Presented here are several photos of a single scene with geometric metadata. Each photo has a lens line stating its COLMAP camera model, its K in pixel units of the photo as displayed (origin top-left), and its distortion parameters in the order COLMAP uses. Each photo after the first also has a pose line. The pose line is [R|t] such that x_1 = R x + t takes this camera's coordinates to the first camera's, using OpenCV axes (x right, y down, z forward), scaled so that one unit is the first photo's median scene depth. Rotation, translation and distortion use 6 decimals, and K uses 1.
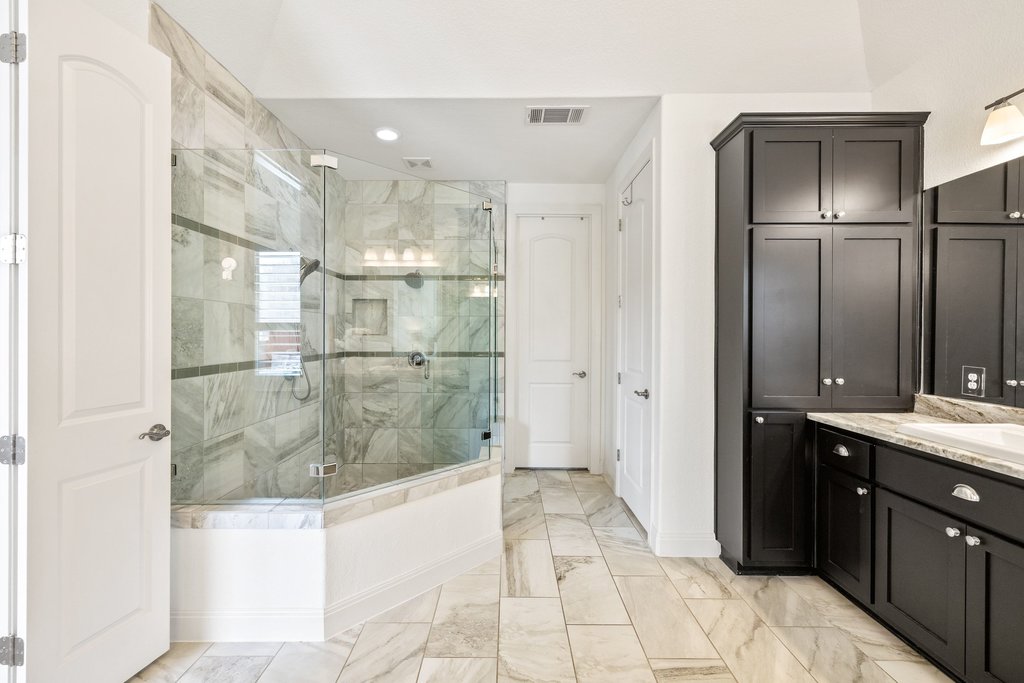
lens RADIAL K [[433.0, 0, 512.0], [0, 433.0, 341.5], [0, 0, 1]] dist [-0.000273, -0.000237]
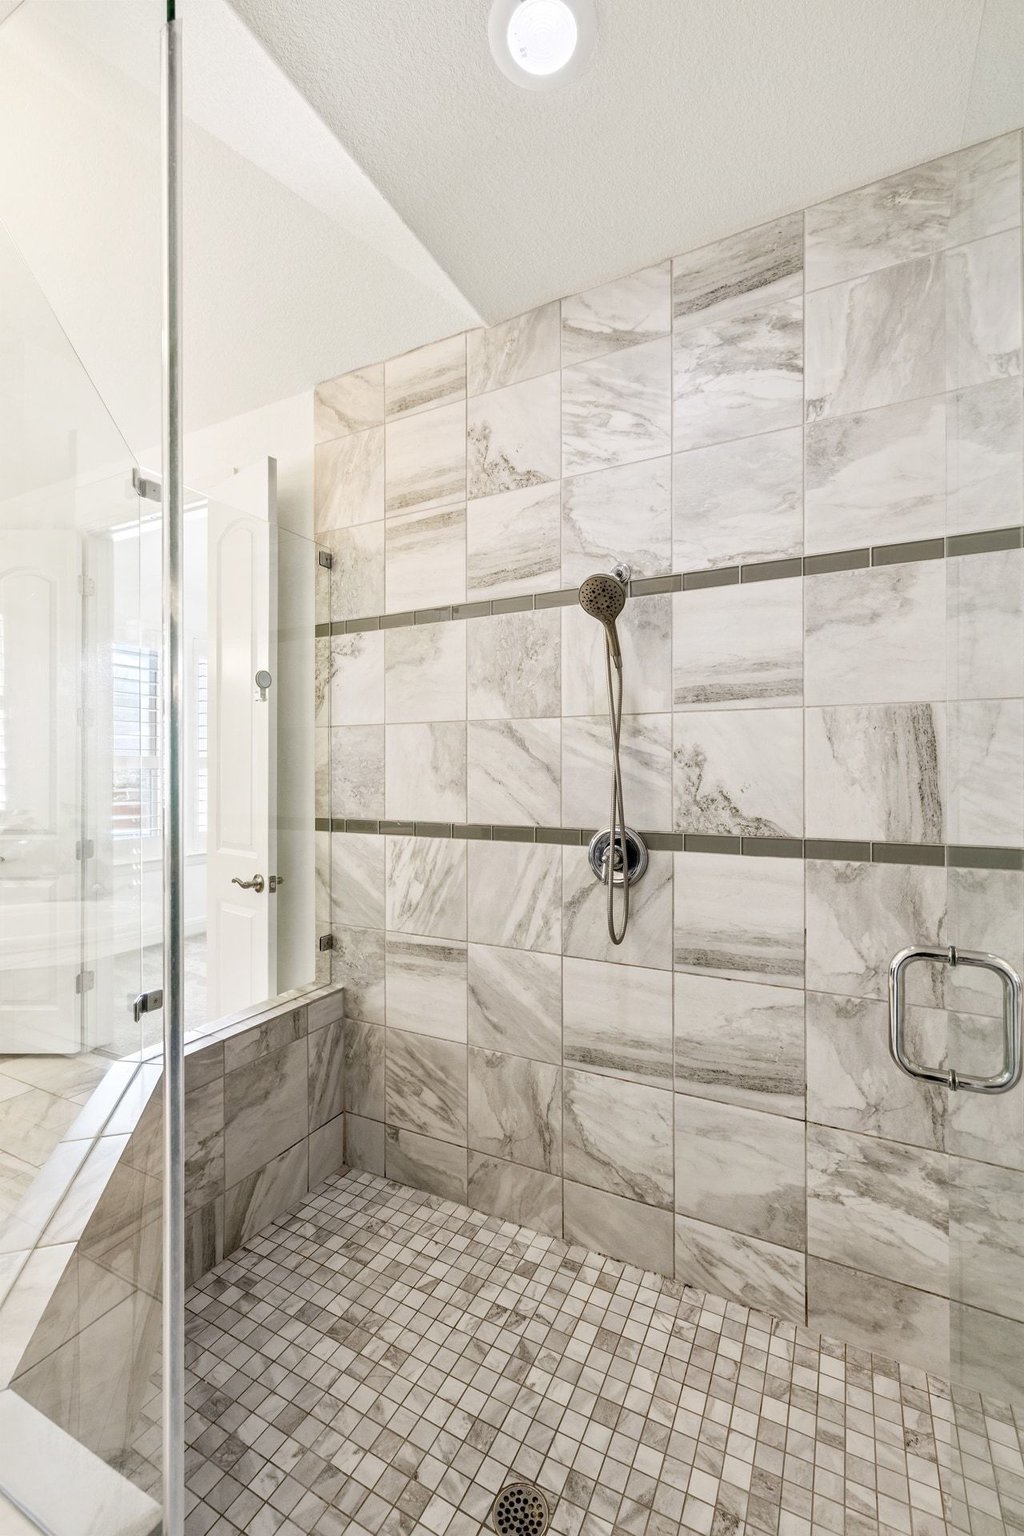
lens RADIAL K [[649.5, 0, 512.0], [0, 649.5, 768.0], [0, 0, 1]] dist [-0.000273, -0.000237]
pose [[-0.464323, -0.005164, -0.885651, 0.104142], [-0.012858, 0.999917, 0.000911, -0.029589], [0.885572, 0.011811, -0.464351, 1.605156]]
